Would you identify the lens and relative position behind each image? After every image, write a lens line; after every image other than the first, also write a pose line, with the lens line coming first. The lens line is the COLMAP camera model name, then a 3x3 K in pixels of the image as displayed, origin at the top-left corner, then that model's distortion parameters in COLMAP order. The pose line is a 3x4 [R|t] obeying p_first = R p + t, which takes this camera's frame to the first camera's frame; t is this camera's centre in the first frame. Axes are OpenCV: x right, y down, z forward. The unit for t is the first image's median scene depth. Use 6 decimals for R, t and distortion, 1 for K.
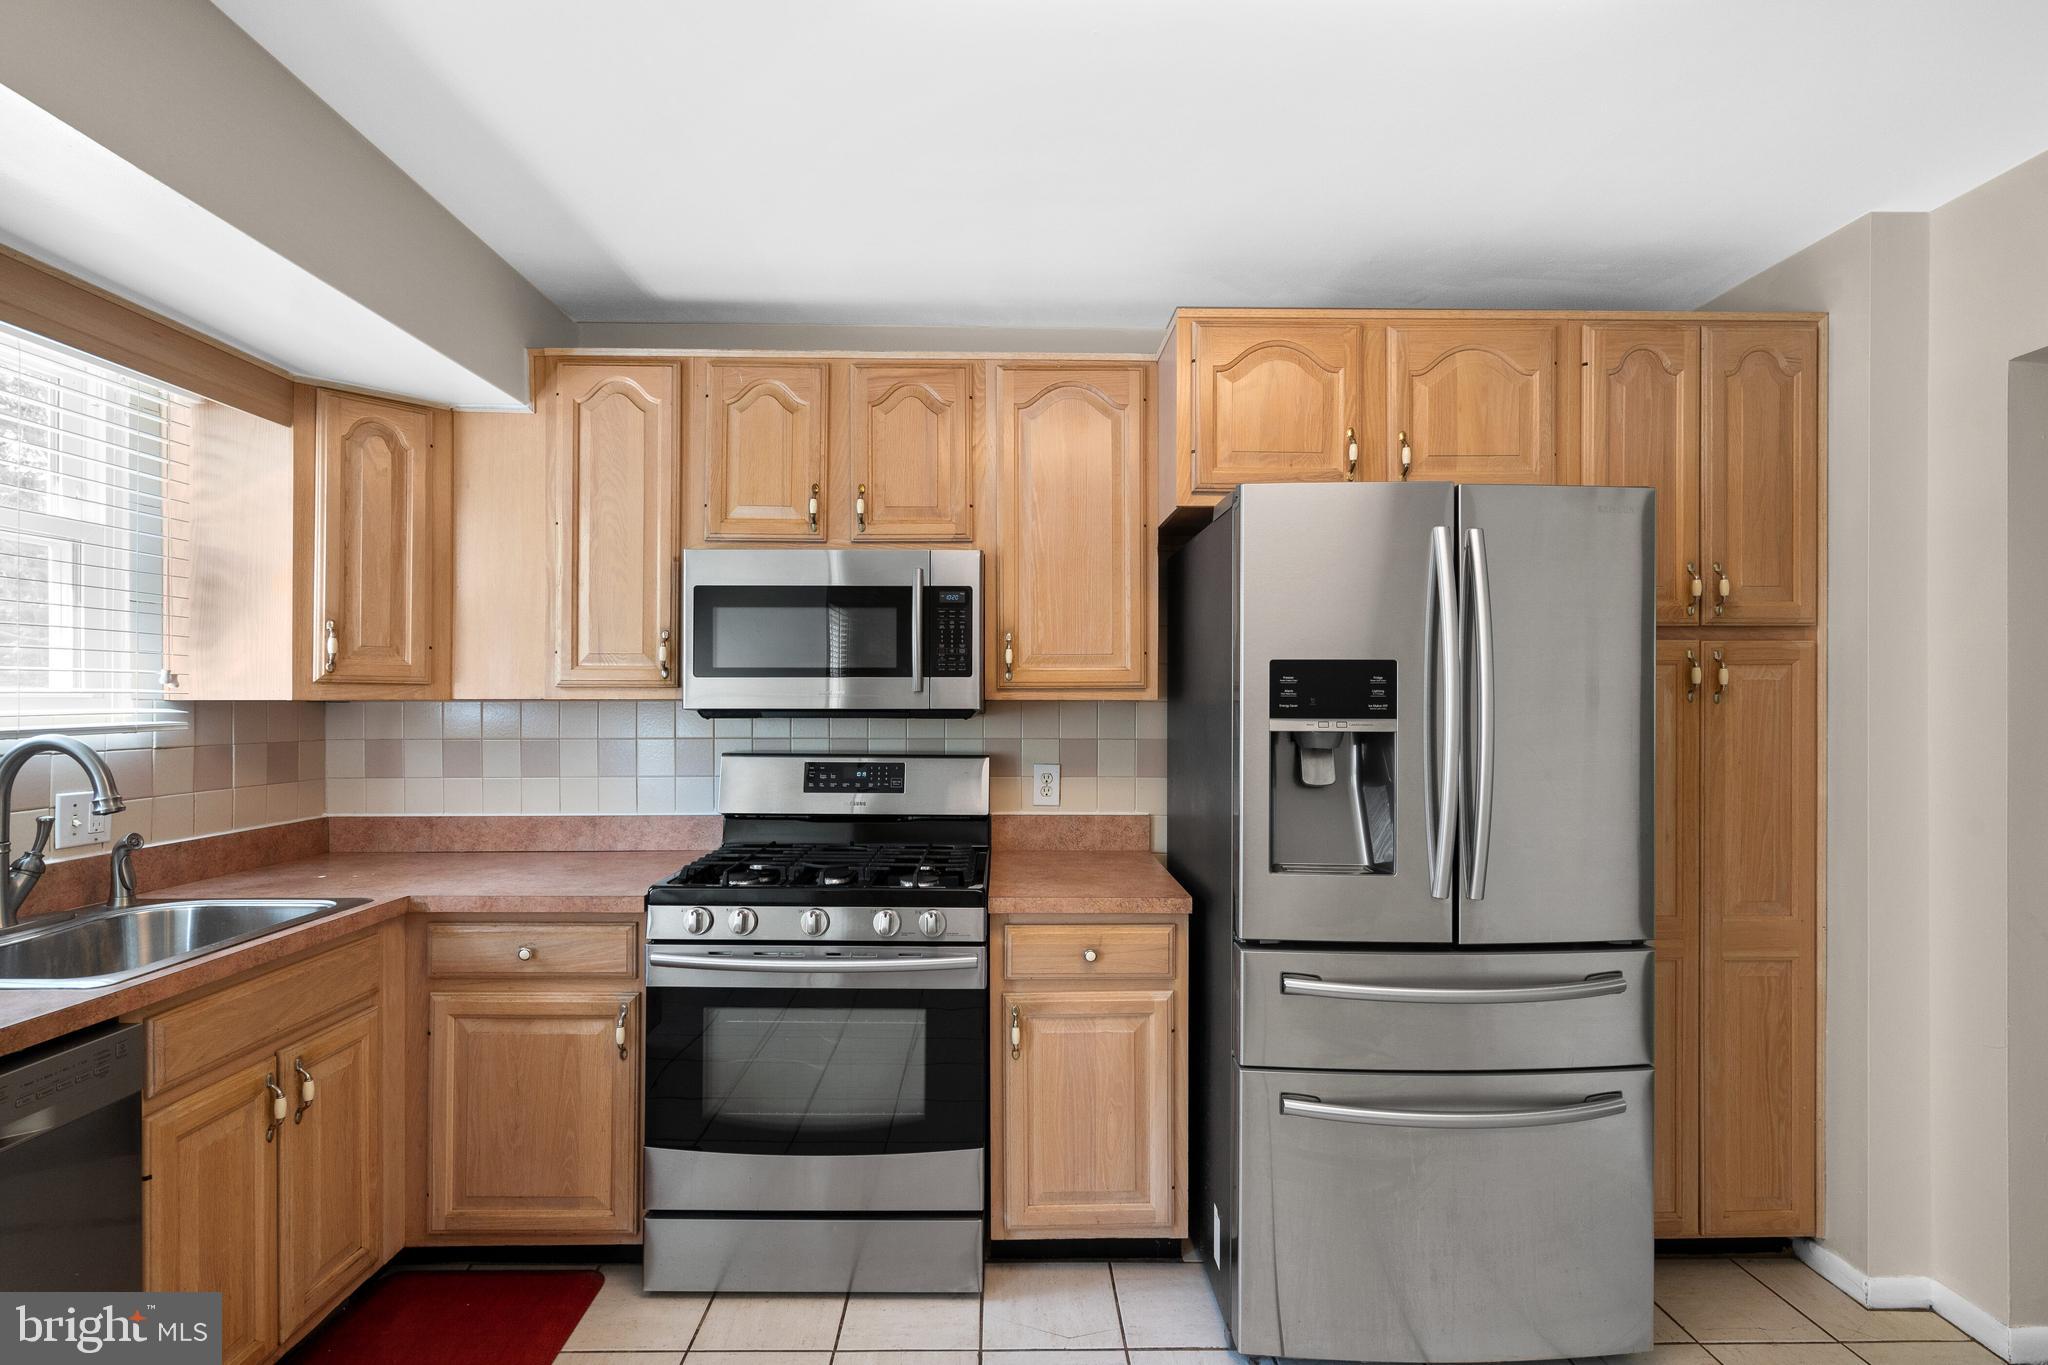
lens RADIAL K [[936.2, 0, 1019.8], [0, 936.2, 698.7], [0, 0, 1]] dist [0.002024, 0.001208]
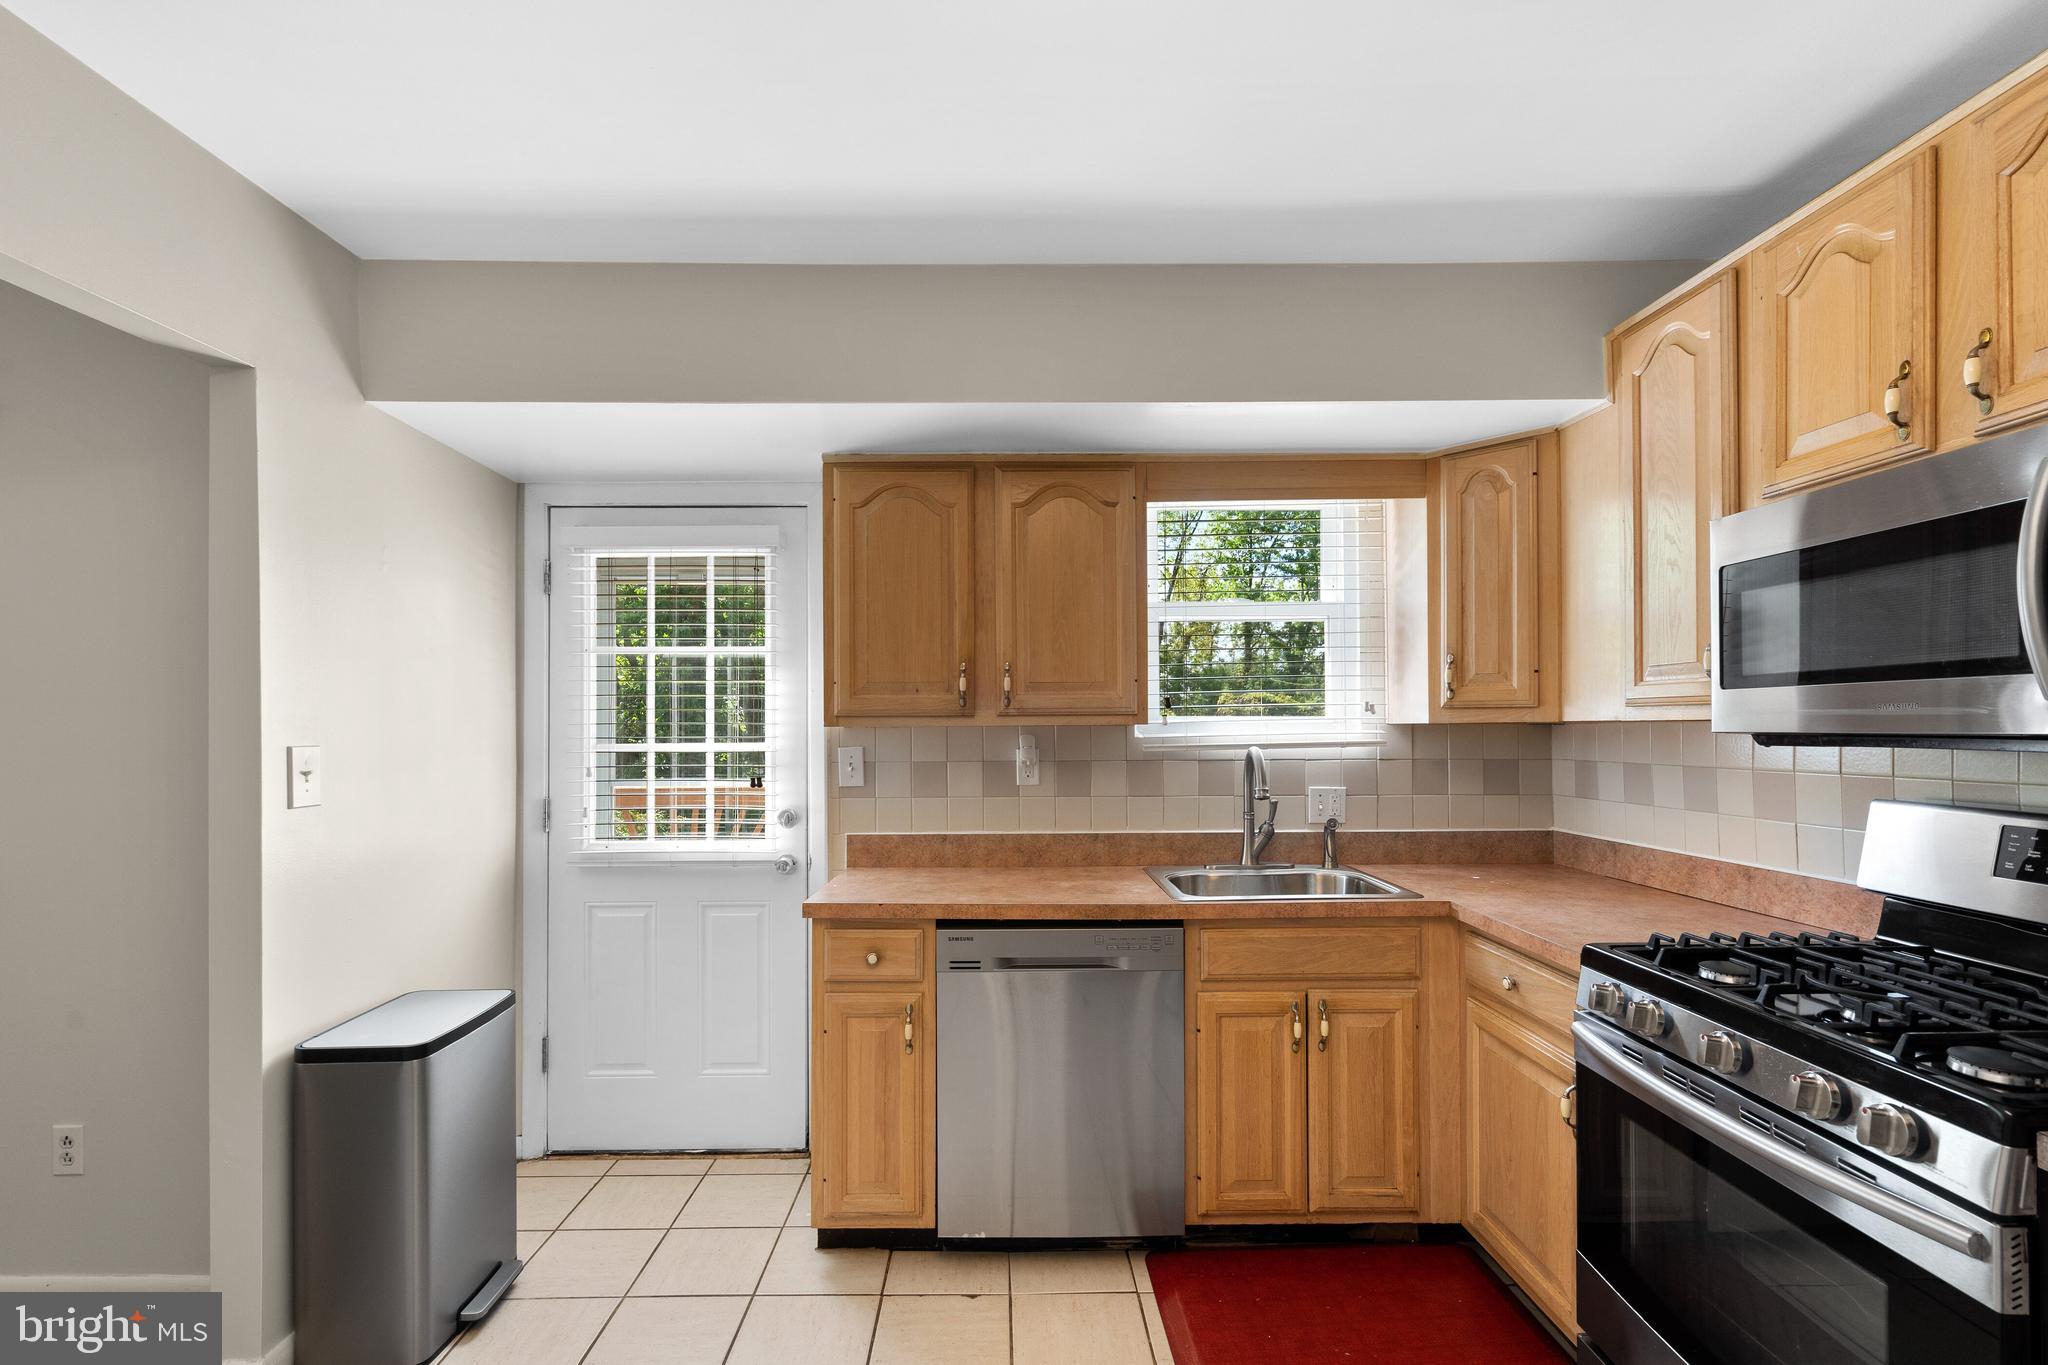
lens RADIAL K [[948.1, 0, 1020.6], [0, 948.1, 719.7], [0, 0, 1]] dist [-0.005110, 0.000200]
pose [[-0.001675, -0.009112, -0.999957, 0.405746], [0.006796, 0.999935, -0.009123, 0.004301], [0.999976, -0.006811, -0.001613, 0.445169]]
